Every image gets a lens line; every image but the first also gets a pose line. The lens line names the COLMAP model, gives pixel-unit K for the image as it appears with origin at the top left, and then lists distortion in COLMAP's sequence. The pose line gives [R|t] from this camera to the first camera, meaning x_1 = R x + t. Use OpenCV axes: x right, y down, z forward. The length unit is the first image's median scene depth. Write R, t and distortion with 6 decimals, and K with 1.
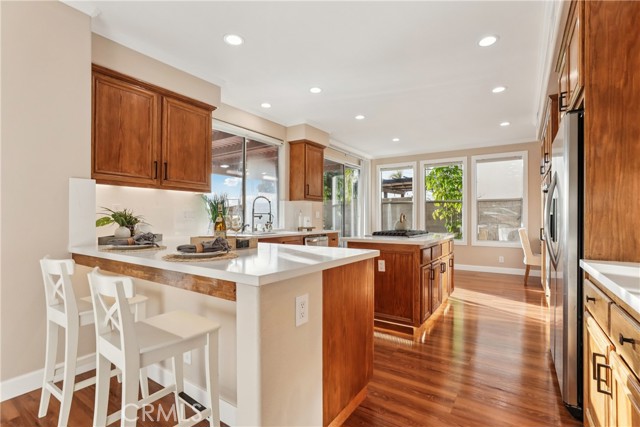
lens RADIAL K [[304.2, 0, 322.6], [0, 304.2, 216.0], [0, 0, 1]] dist [-0.025635, 0.017909]
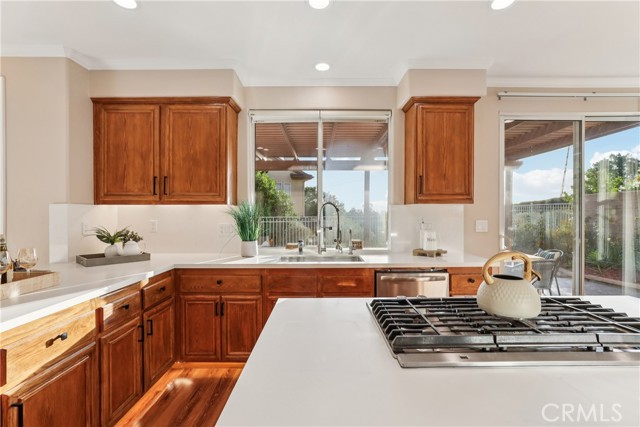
lens RADIAL K [[304.2, 0, 322.6], [0, 304.2, 216.0], [0, 0, 1]] dist [-0.025635, 0.017909]
pose [[0.551165, -0.034485, -0.833684, 0.514978], [0.012030, 0.999370, -0.033385, -0.017624], [0.834310, 0.008371, 0.551232, 0.900947]]
